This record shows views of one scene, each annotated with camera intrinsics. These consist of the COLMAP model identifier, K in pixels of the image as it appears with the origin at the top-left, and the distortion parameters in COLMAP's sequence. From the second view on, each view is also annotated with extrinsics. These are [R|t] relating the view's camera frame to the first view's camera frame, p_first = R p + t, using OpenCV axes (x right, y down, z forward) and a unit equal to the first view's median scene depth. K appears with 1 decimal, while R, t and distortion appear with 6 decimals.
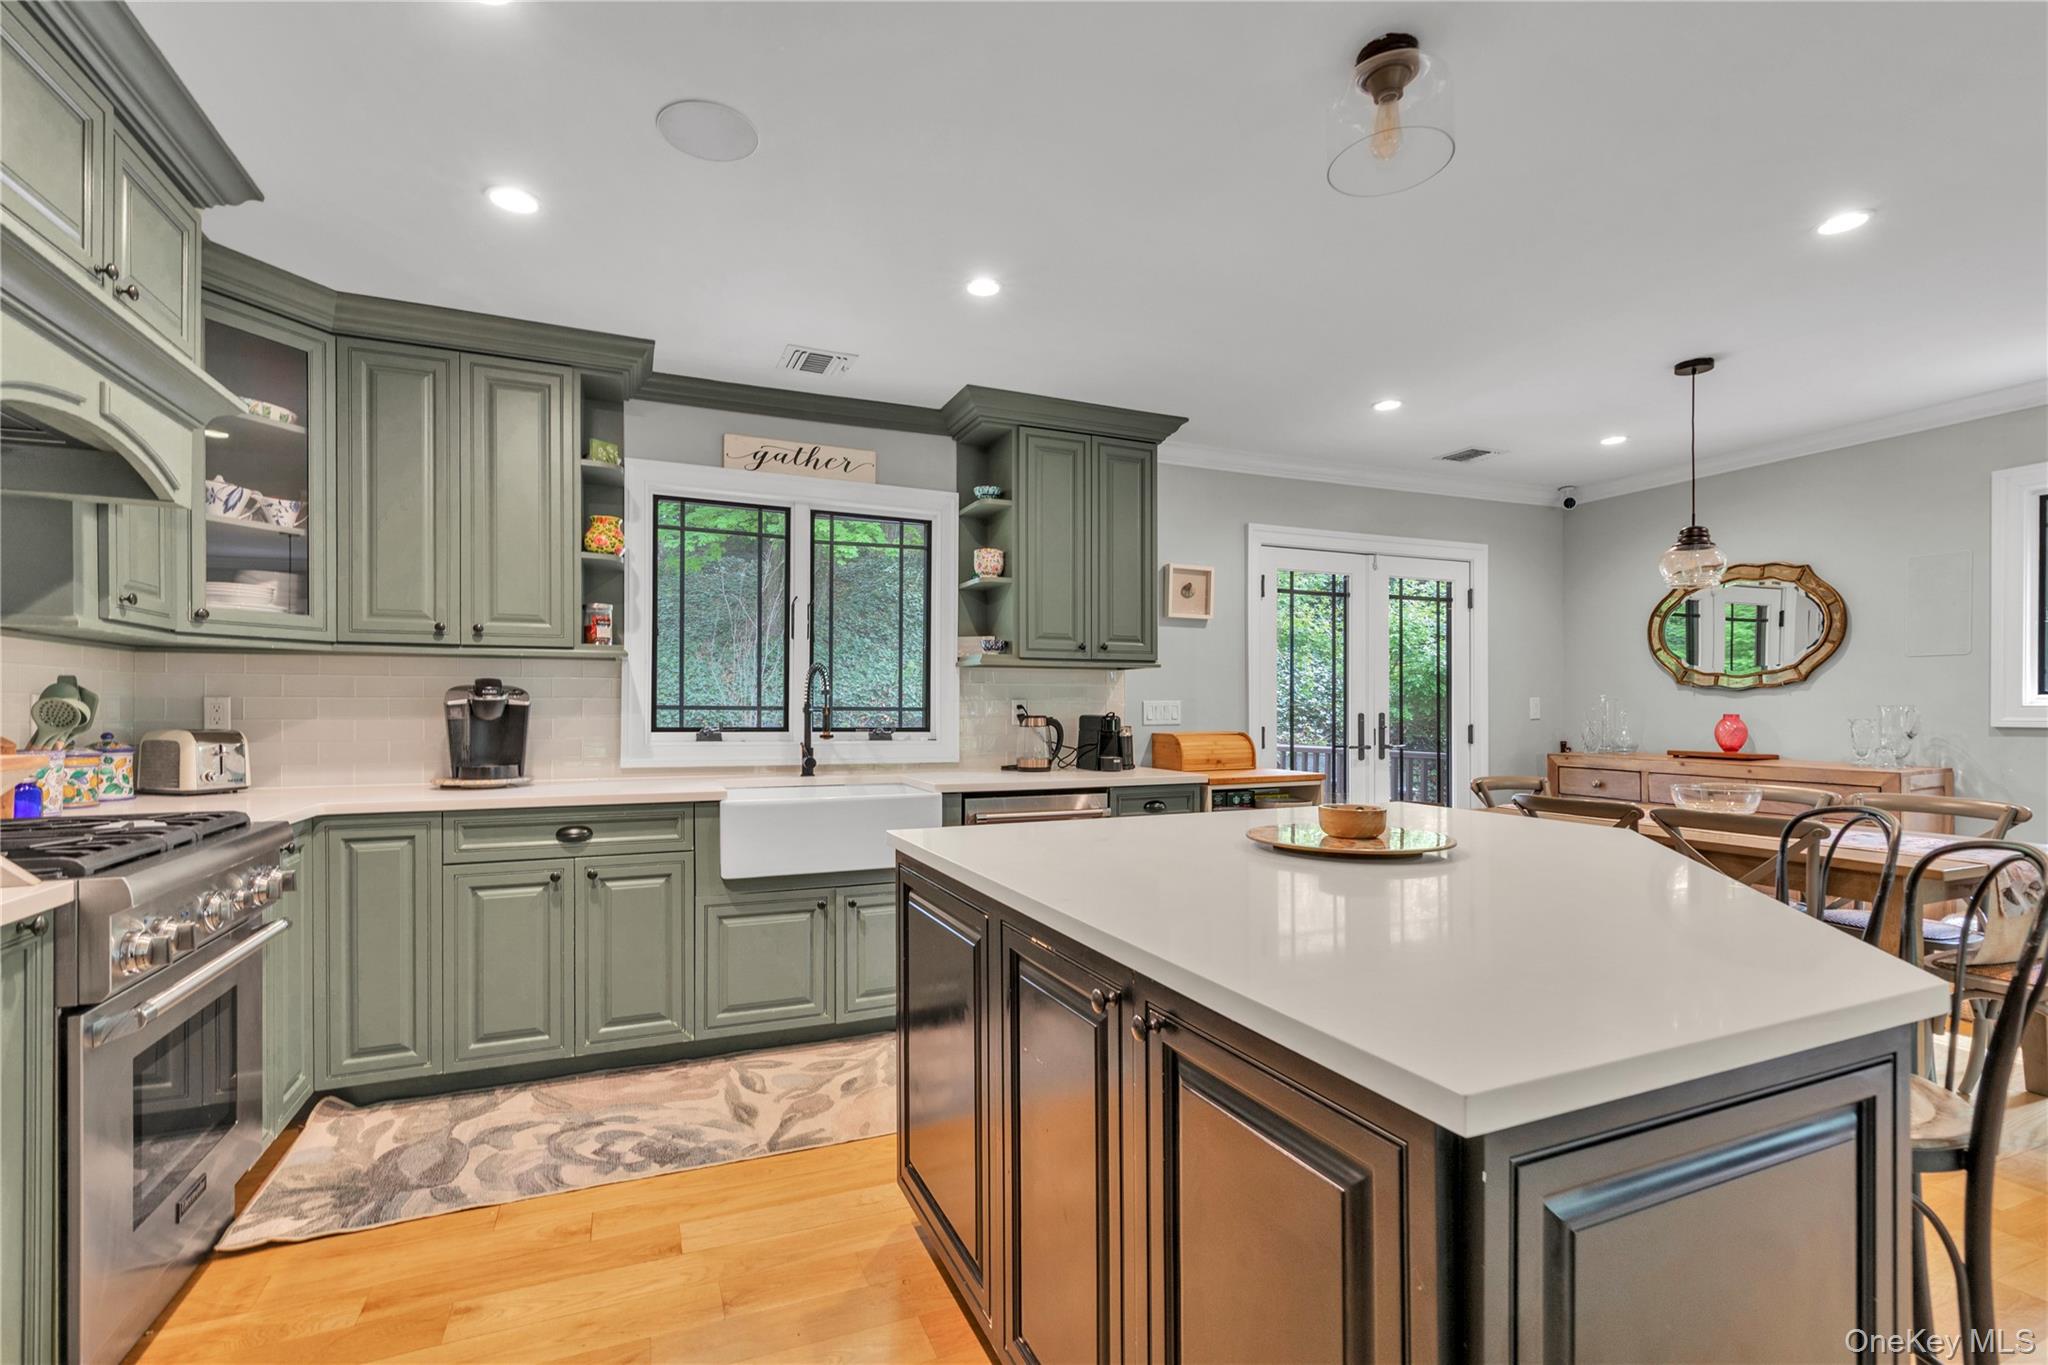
lens RADIAL K [[886.6, 0, 1000.8], [0, 886.6, 711.0], [0, 0, 1]] dist [0.002353, -0.000857]
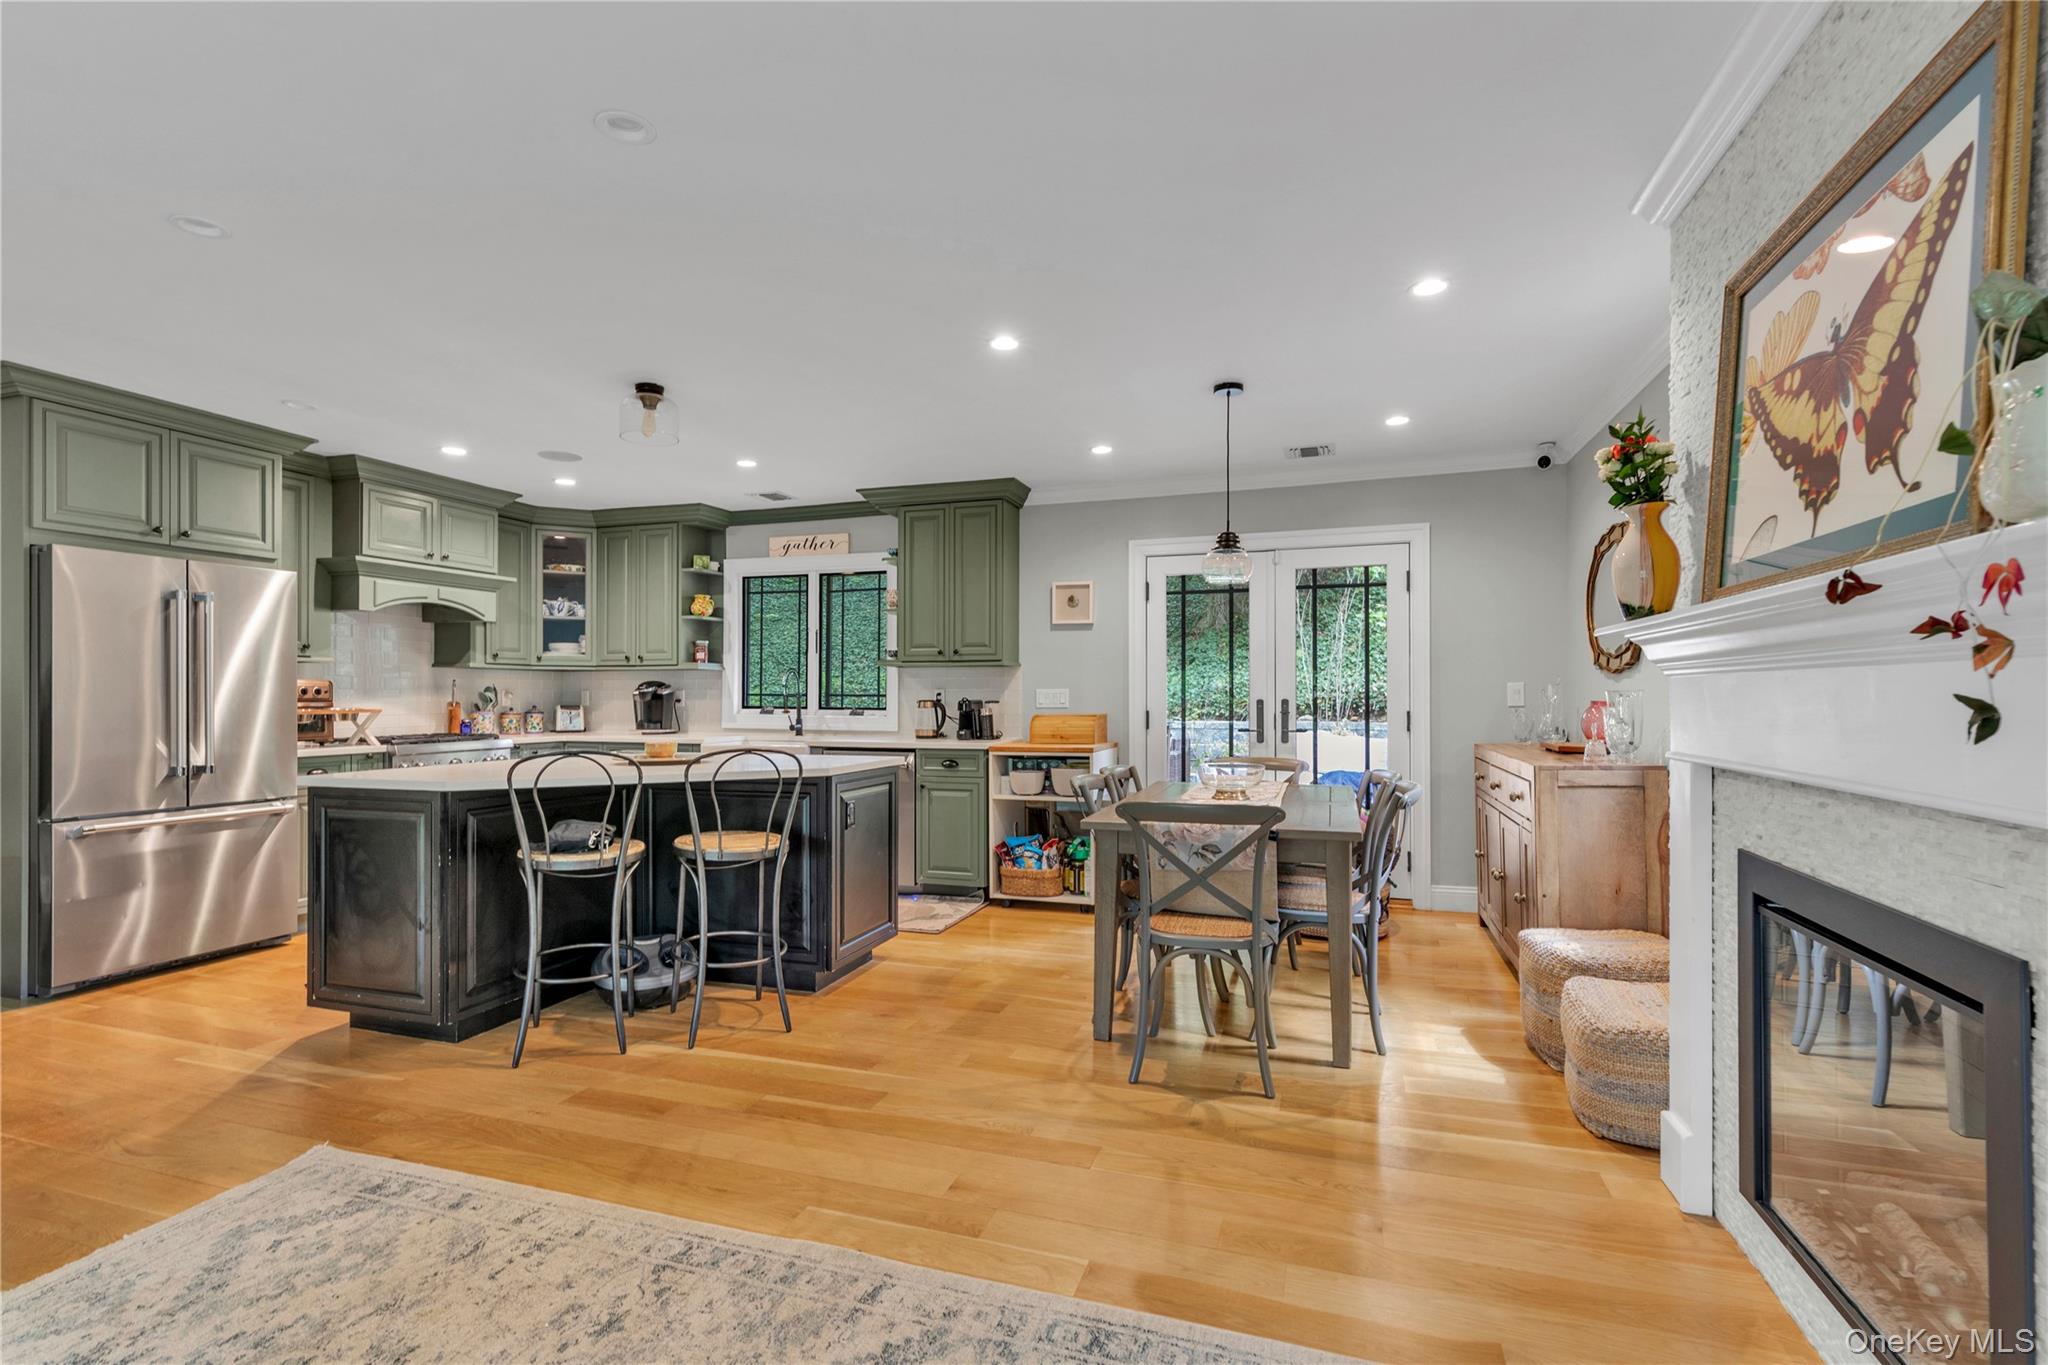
lens RADIAL K [[942.4, 0, 1019.6], [0, 942.4, 694.5], [0, 0, 1]] dist [-0.000426, -0.000012]
pose [[0.753191, -0.000882, -0.657802, 1.219838], [-0.000762, 0.999997, -0.002213, -0.000893], [0.657802, 0.002168, 0.753188, -0.066633]]
